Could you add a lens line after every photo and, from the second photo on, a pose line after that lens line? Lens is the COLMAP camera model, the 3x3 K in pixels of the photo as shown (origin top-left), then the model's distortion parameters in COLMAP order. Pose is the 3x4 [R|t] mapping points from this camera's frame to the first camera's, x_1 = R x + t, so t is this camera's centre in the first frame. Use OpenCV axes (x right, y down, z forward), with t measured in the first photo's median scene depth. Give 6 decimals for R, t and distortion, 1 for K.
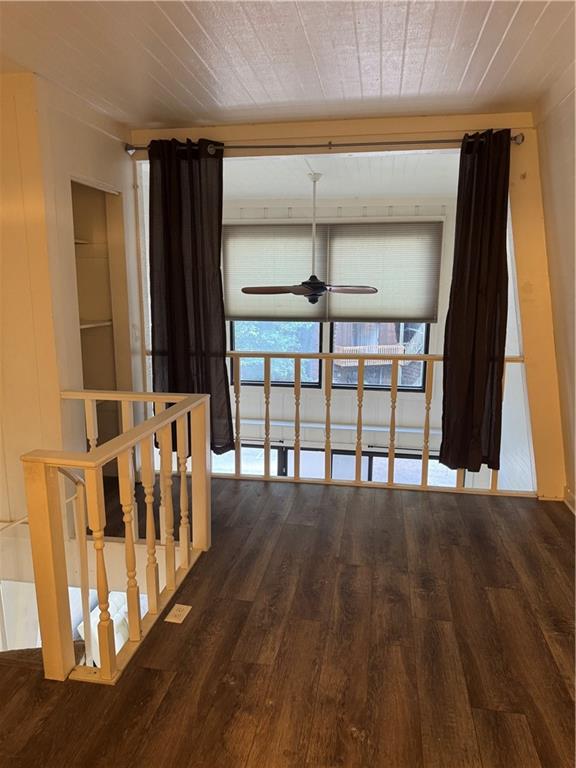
lens RADIAL K [[541.1, 0, 290.2], [0, 541.1, 388.5], [0, 0, 1]] dist [0.077155, -0.091821]
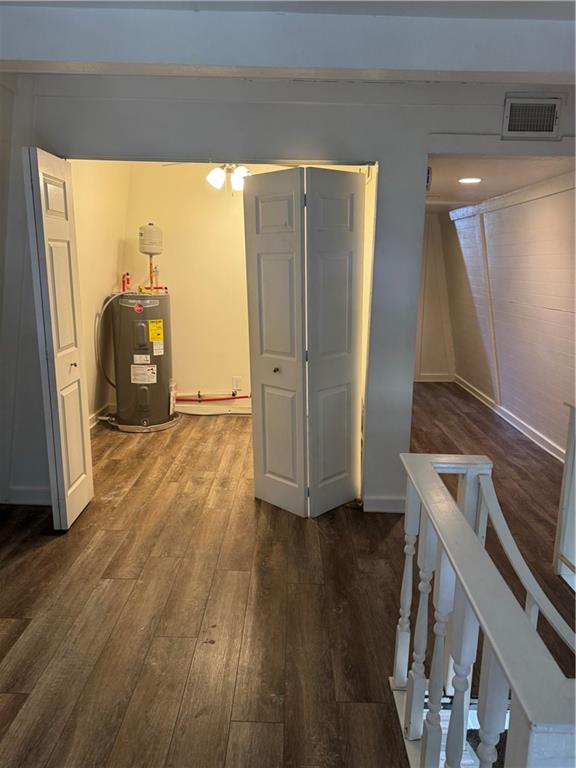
lens RADIAL K [[541.1, 0, 290.2], [0, 541.1, 388.5], [0, 0, 1]] dist [0.077155, -0.091821]
pose [[-0.986496, 0.022649, -0.162214, 0.004591], [-0.044420, 0.916279, 0.398070, -0.208502], [0.157649, 0.399899, -0.902899, 1.031267]]
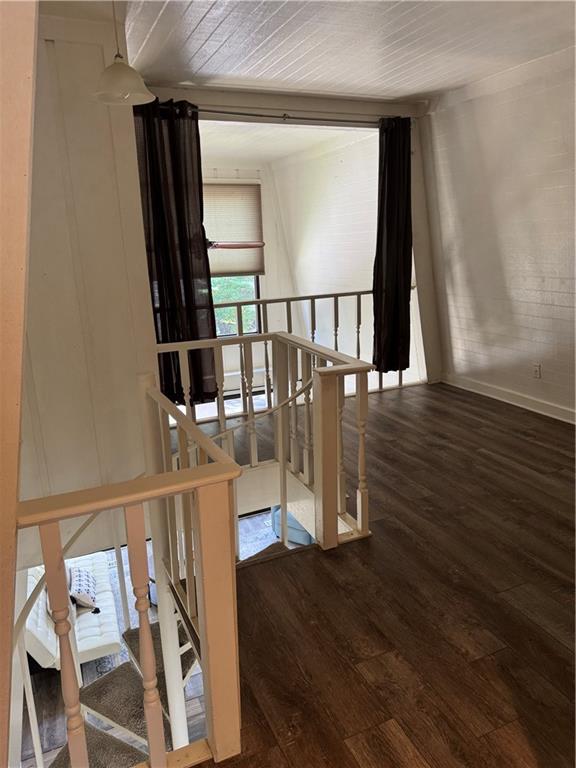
lens RADIAL K [[536.2, 0, 288.0], [0, 536.2, 384.0], [0, 0, 1]] dist [0.208872, -0.415763]
pose [[0.826817, -0.172907, 0.535236, -0.707929], [0.142568, 0.984927, 0.097944, 0.009764], [-0.544103, -0.004674, 0.839005, -0.005088]]
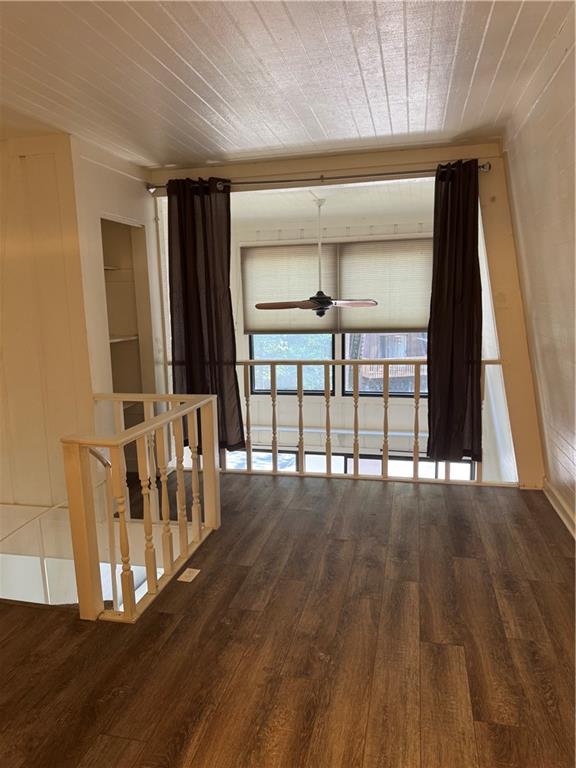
lens RADIAL K [[540.3, 0, 290.2], [0, 540.3, 388.3], [0, 0, 1]] dist [0.133520, -0.225246]
pose [[0.998037, -0.016776, -0.060344, 0.072917], [0.015144, 0.999510, -0.027397, 0.027952], [0.060774, 0.026429, 0.997802, -0.148883]]
